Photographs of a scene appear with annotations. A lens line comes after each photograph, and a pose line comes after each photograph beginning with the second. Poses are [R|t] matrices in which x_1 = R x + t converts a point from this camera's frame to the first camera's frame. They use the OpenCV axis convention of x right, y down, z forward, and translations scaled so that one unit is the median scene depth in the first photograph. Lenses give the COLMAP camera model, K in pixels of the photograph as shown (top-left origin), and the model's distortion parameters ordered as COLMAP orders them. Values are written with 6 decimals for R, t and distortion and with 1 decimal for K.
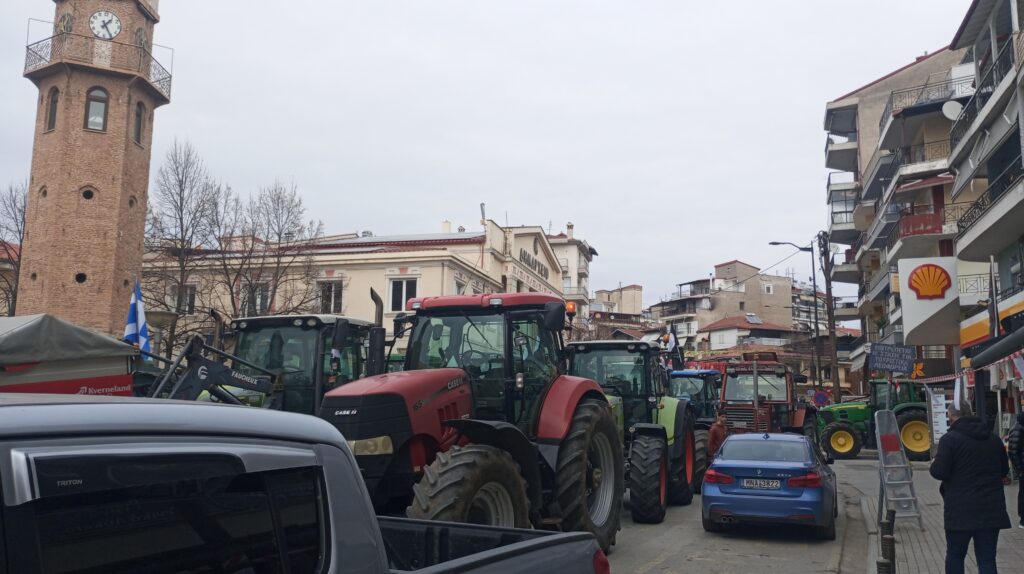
lens RADIAL K [[835.1, 0, 512.0], [0, 835.1, 287.0], [0, 0, 1]] dist [0.037442, -0.005885]
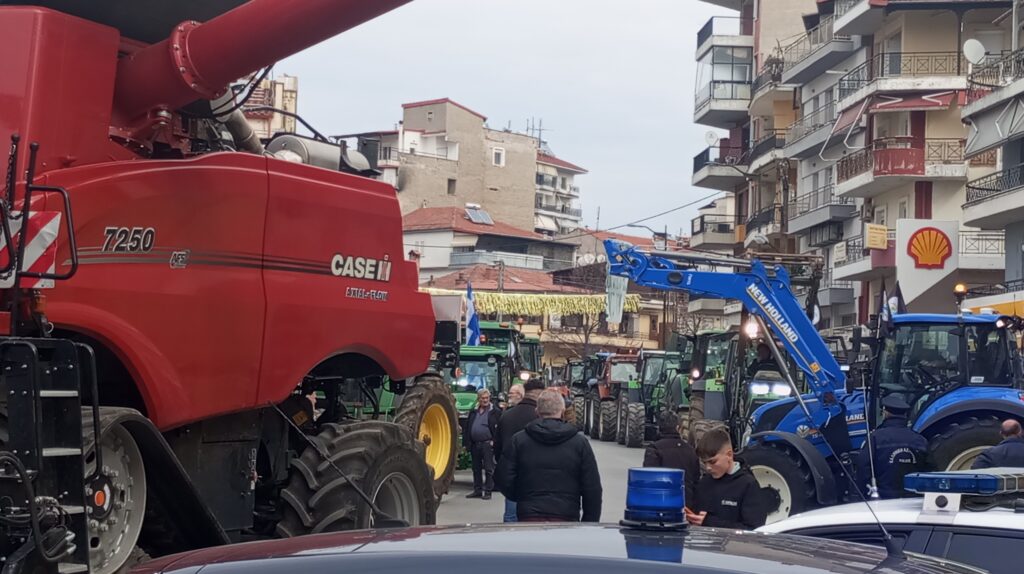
lens RADIAL K [[1916.1, 0, 512.0], [0, 1916.1, 287.0], [0, 0, 1]] dist [0.190407, -1.390268]
pose [[0.930285, 0.039706, 0.364682, -0.144266], [-0.076306, 0.993325, 0.086502, -0.024740], [-0.358813, -0.108299, 0.927105, -0.156657]]
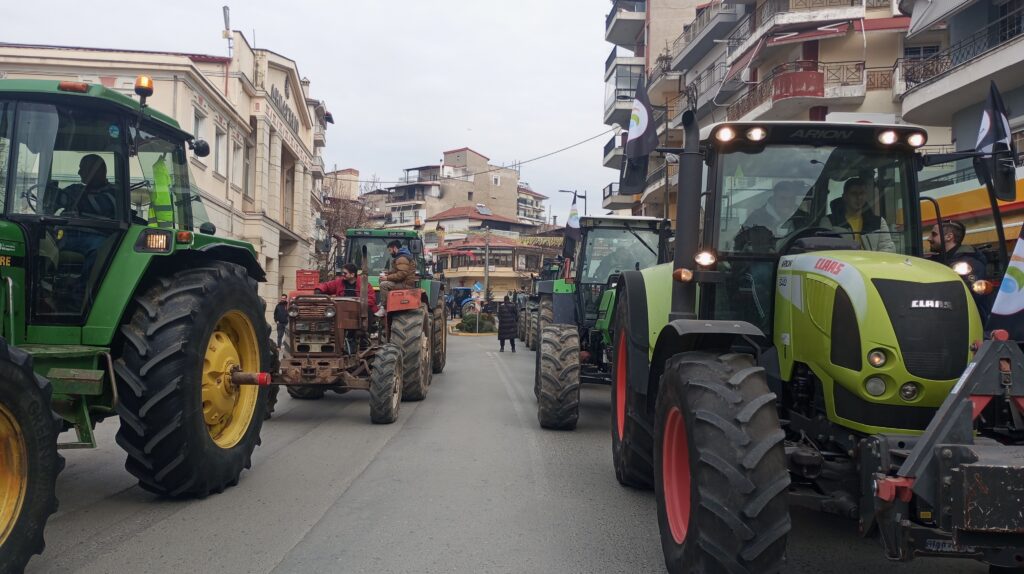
lens RADIAL K [[835.1, 0, 512.0], [0, 835.1, 287.0], [0, 0, 1]] dist [0.037442, -0.005885]
pose [[0.935061, 0.019971, 0.353923, -0.021415], [-0.064940, 0.991166, 0.115642, 0.013674], [-0.348486, -0.131116, 0.928098, 0.086998]]
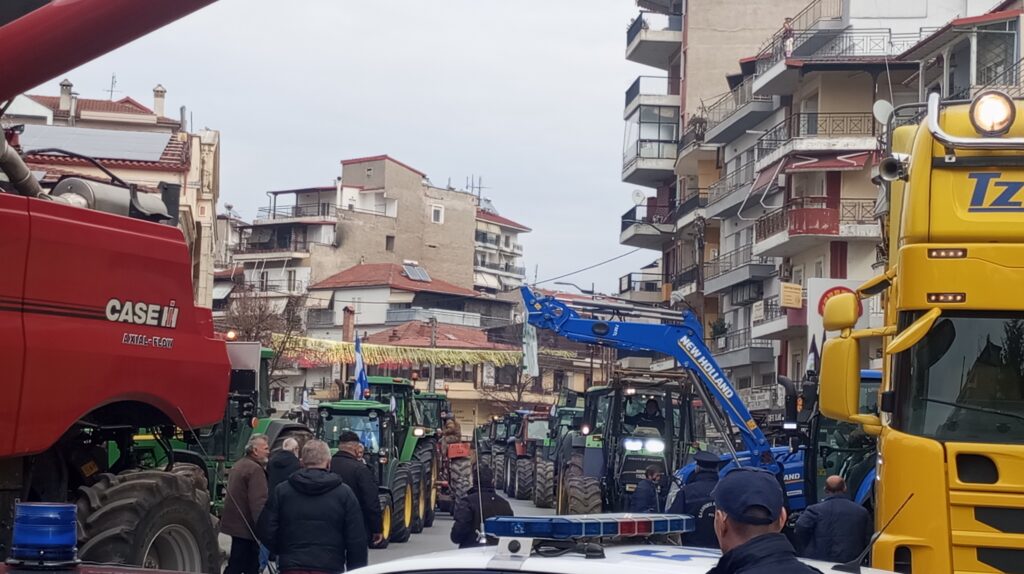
lens RADIAL K [[1916.1, 0, 512.0], [0, 1916.1, 287.0], [0, 0, 1]] dist [0.190407, -1.390268]
pose [[0.920383, 0.058980, 0.386545, -0.134365], [-0.086467, 0.994785, 0.054095, -0.024743], [-0.381339, -0.083212, 0.920683, -0.158385]]
